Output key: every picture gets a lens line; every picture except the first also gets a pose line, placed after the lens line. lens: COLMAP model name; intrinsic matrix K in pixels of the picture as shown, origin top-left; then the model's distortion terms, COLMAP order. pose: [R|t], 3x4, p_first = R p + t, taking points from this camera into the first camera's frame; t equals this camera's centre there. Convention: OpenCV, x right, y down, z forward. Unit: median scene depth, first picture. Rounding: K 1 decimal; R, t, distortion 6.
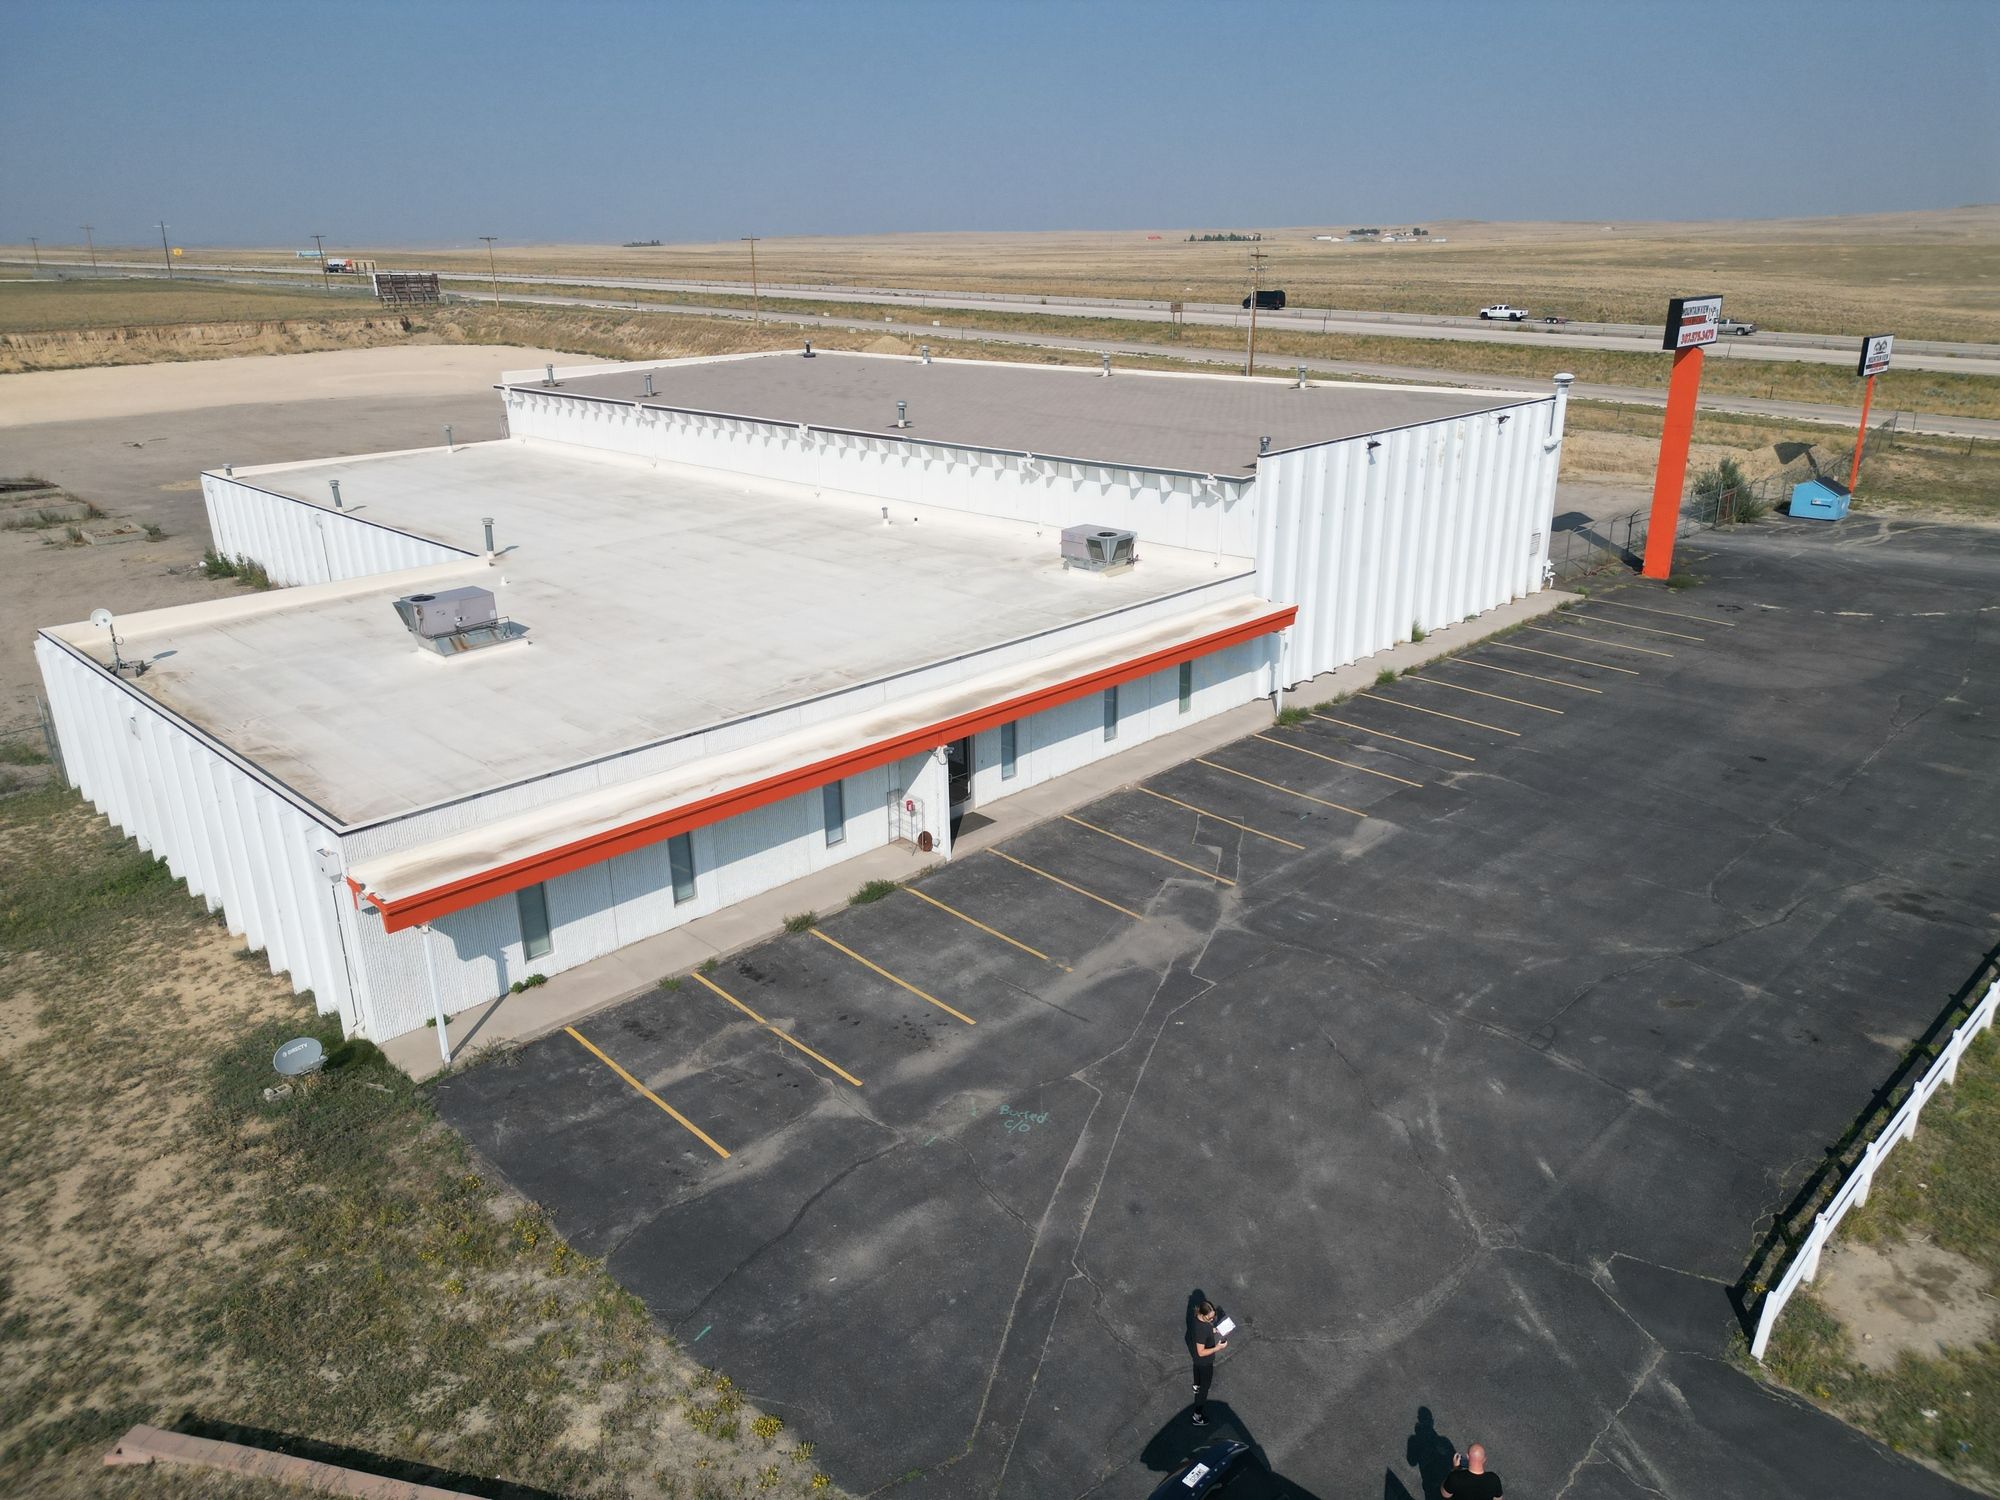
lens RADIAL K [[1388.3, 0, 1000.0], [0, 1388.3, 750.0], [0, 0, 1]] dist [0.099772, -0.112958]
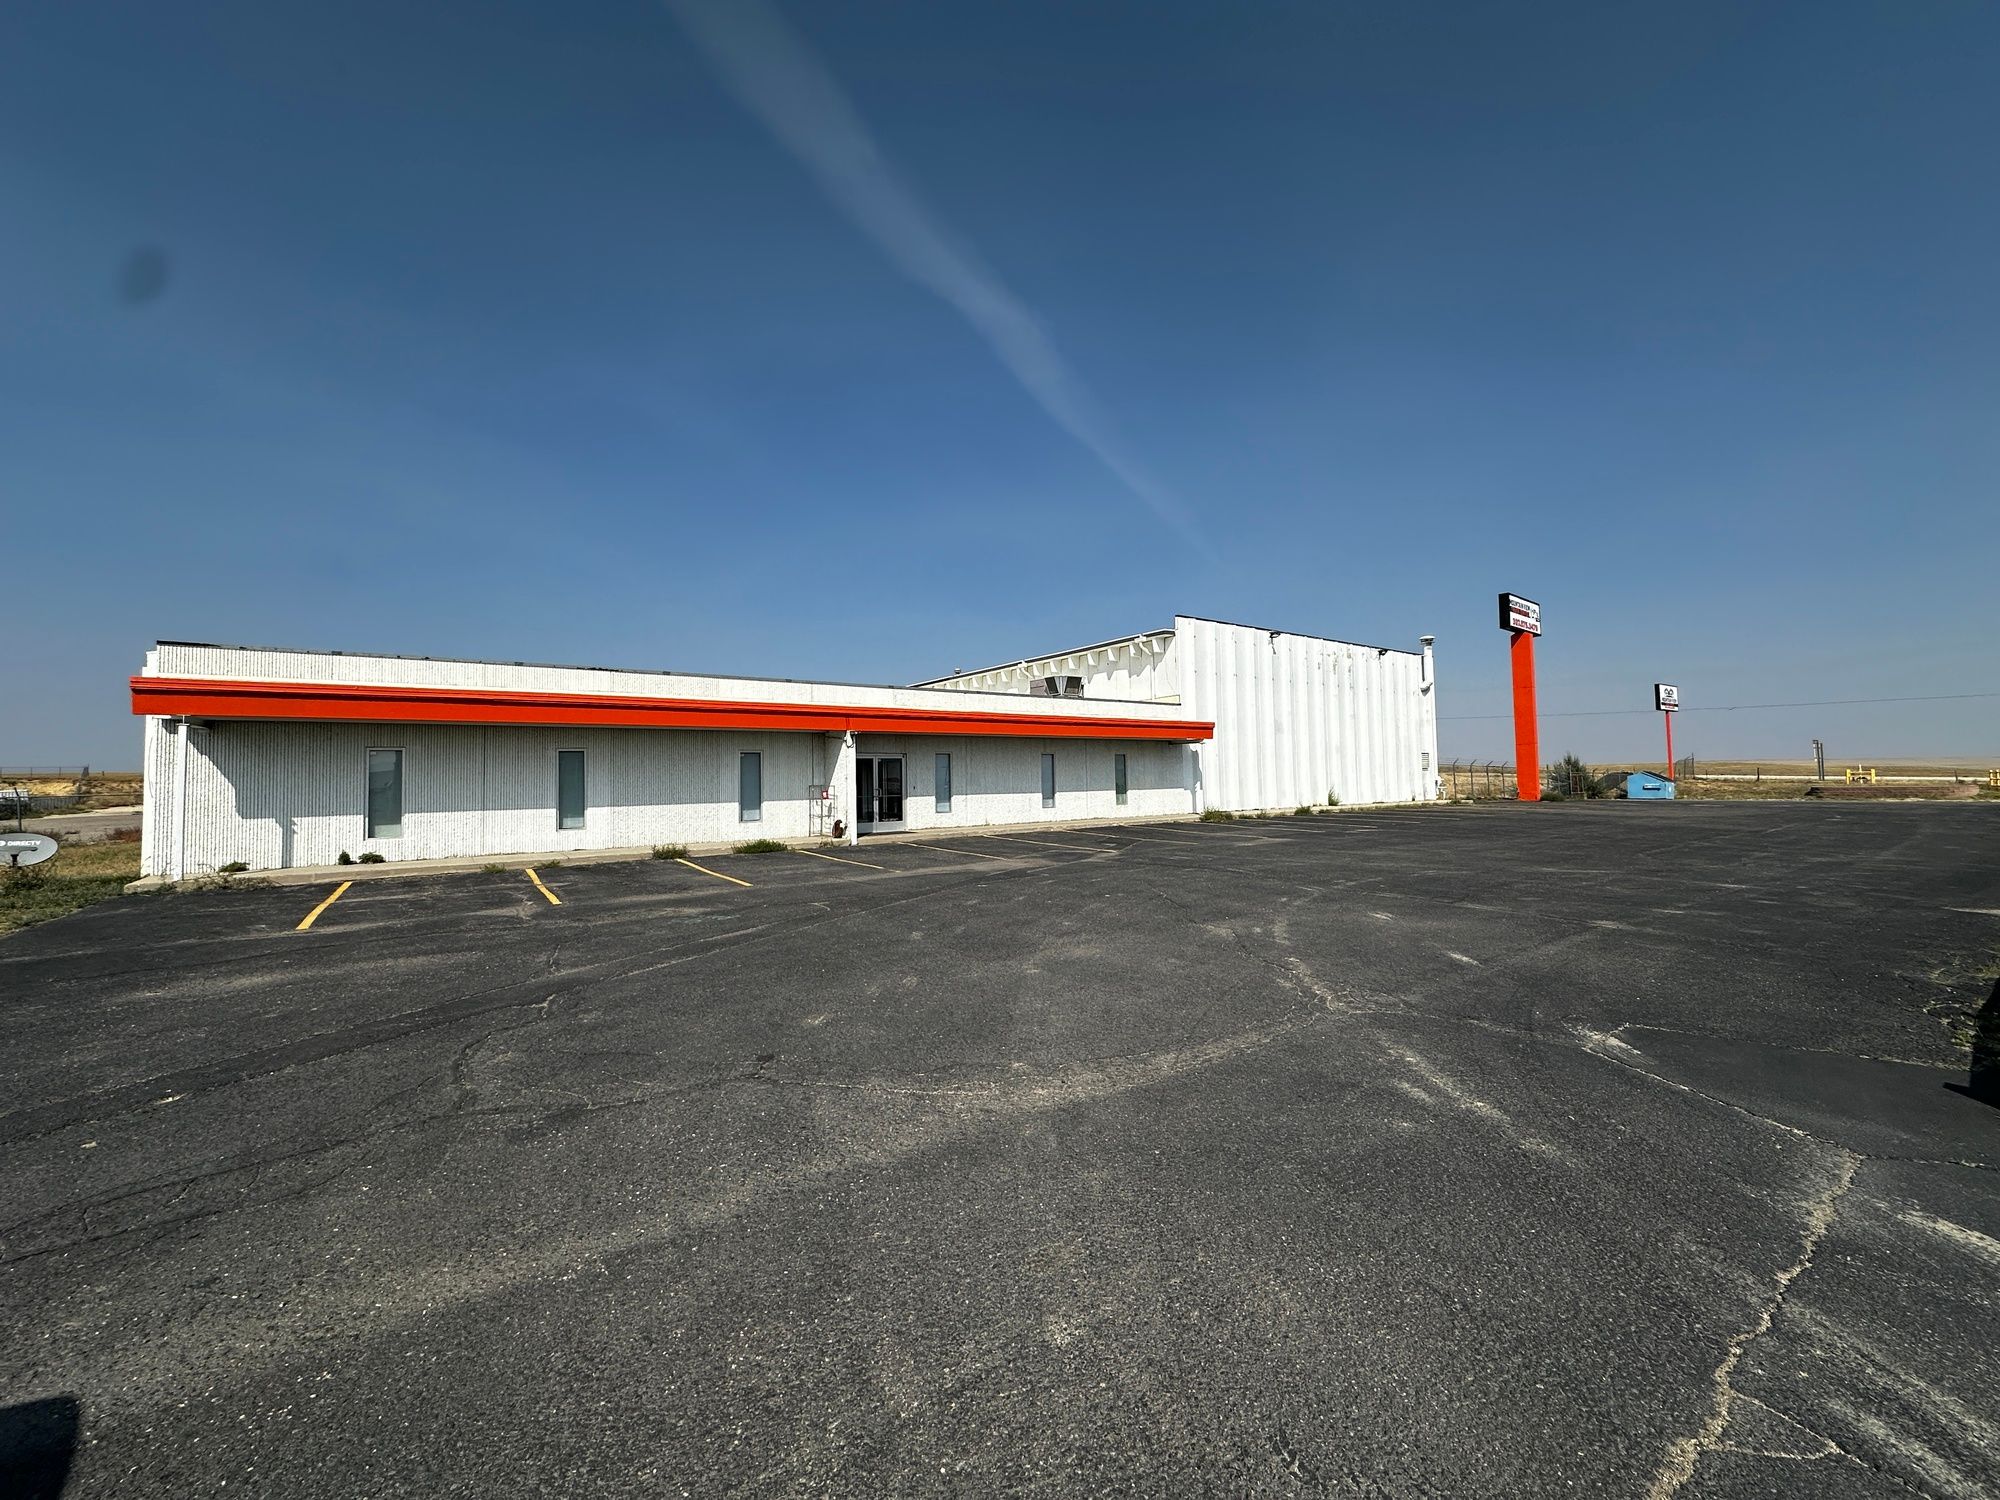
lens RADIAL K [[800.2, 0, 1000.0], [0, 800.2, 750.0], [0, 0, 1]] dist [0.000138, -0.000234]
pose [[0.988951, -0.006393, -0.148102, 0.151226], [-0.048881, 0.929129, -0.366511, 0.211653], [0.139949, 0.369701, 0.918551, 0.389457]]
